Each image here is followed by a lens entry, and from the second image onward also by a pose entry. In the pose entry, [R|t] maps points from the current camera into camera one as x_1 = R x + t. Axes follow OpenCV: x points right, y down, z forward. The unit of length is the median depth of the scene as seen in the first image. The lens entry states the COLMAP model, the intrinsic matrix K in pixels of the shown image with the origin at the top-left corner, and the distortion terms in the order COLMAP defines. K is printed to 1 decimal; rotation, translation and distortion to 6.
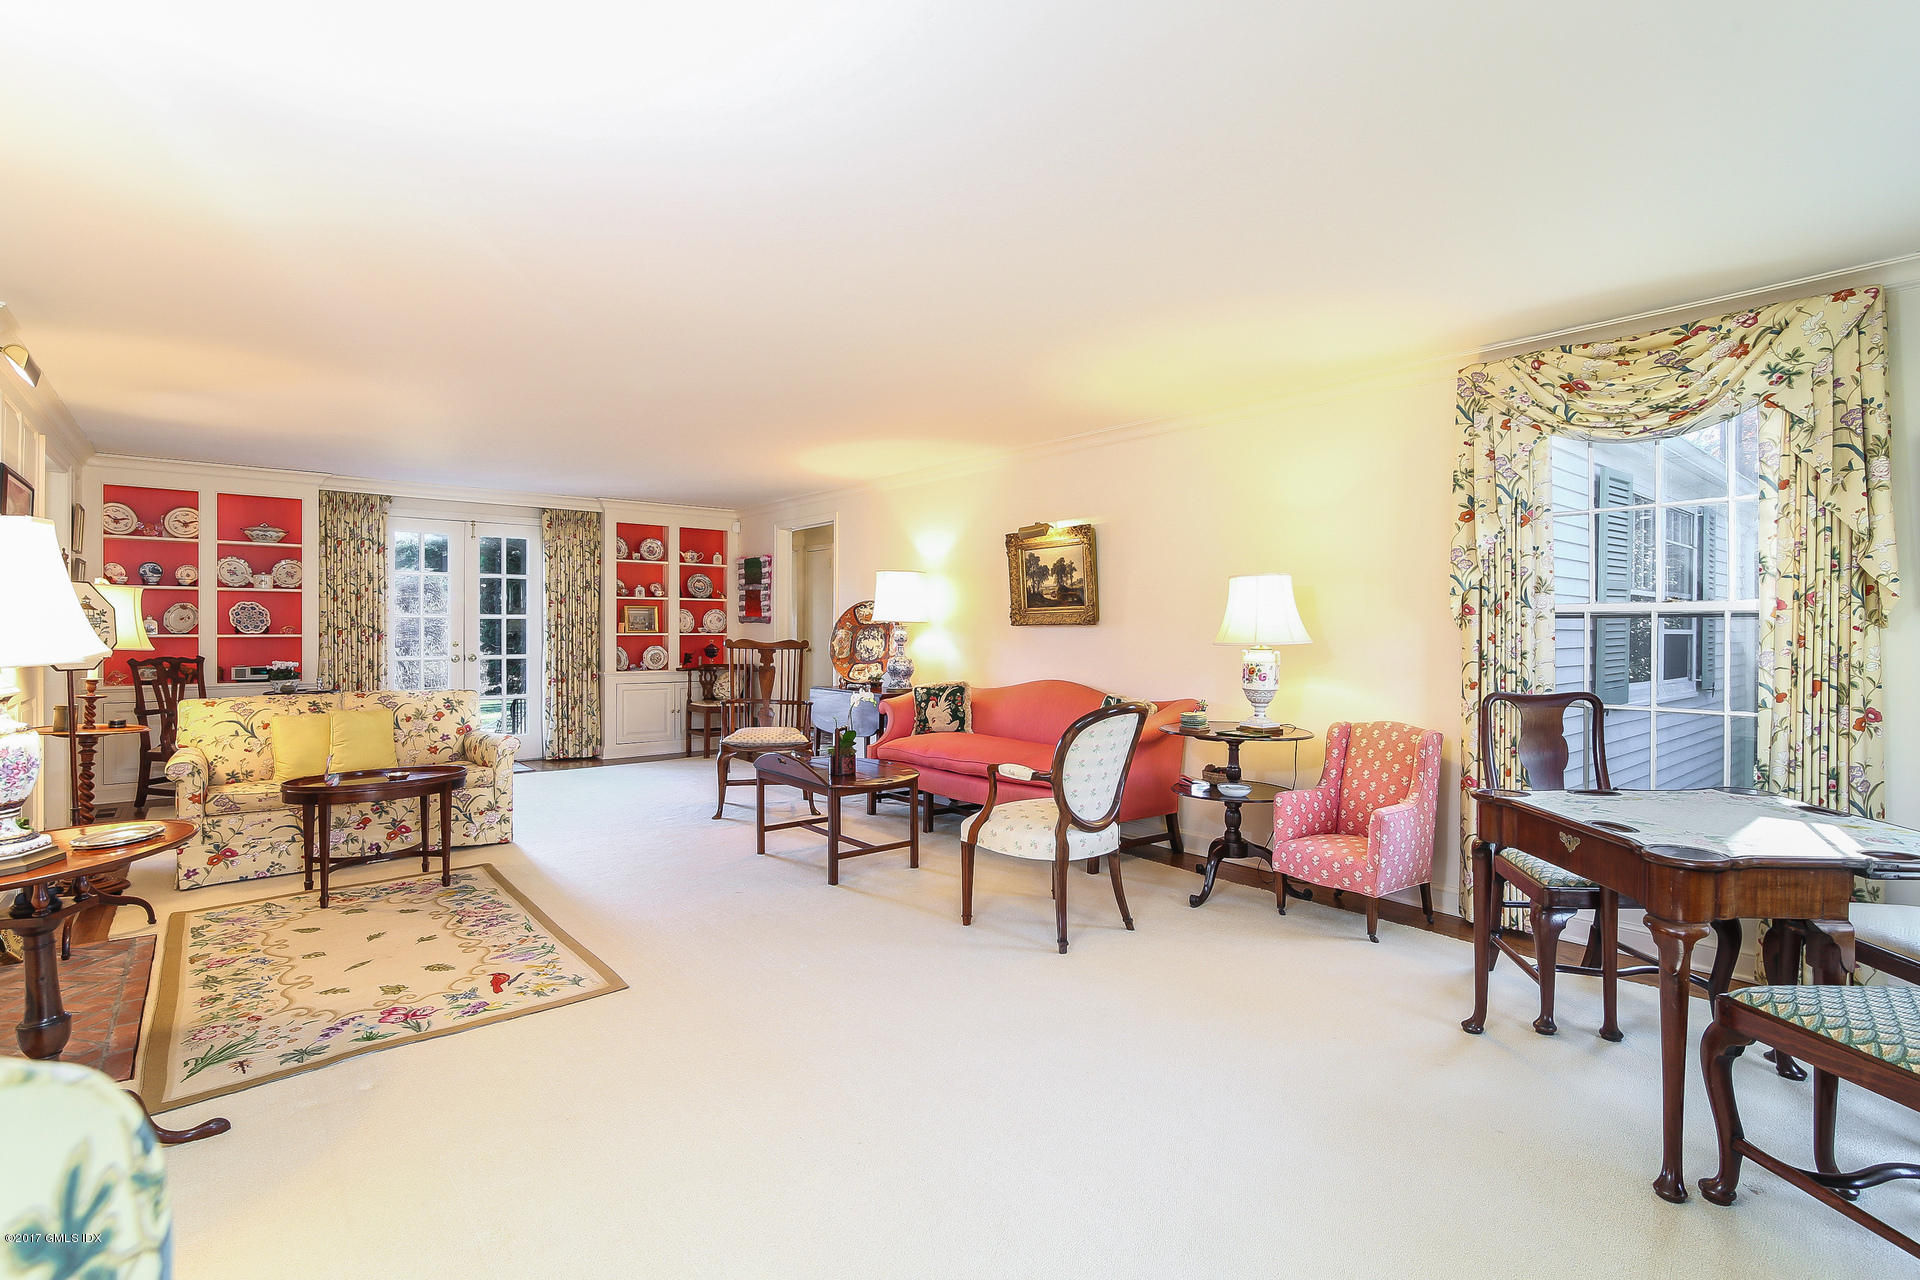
lens RADIAL K [[905.7, 0, 954.1], [0, 905.7, 627.0], [0, 0, 1]] dist [-0.018480, 0.000307]
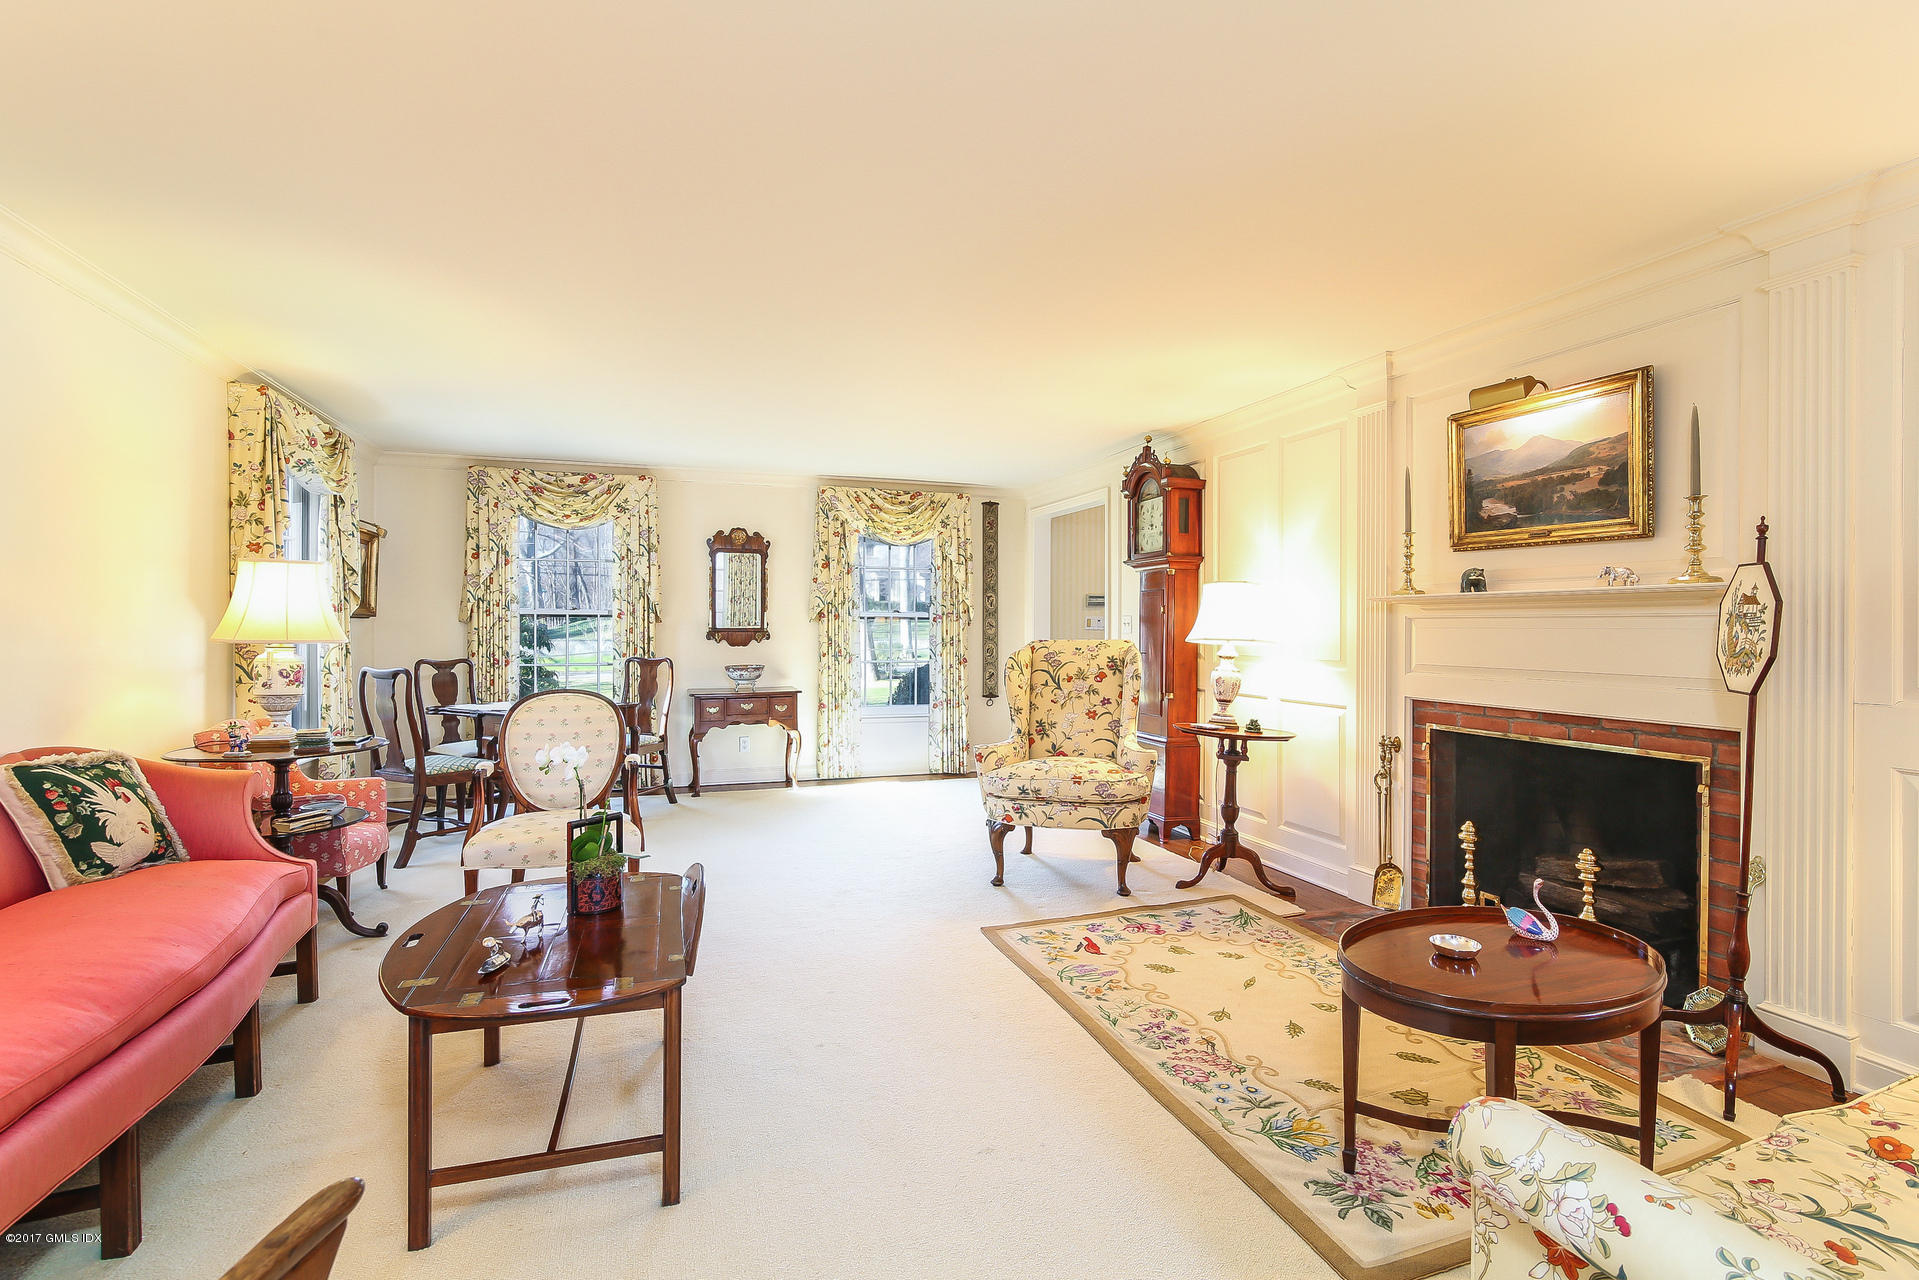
lens RADIAL K [[879.7, 0, 959.5], [0, 879.7, 640.0], [0, 0, 1]] dist [-0.000453, 0.000051]
pose [[-0.935846, -0.006407, 0.352350, -0.788600], [-0.002794, 0.999938, 0.010761, 0.002405], [-0.352397, 0.009086, -0.935807, 2.227440]]
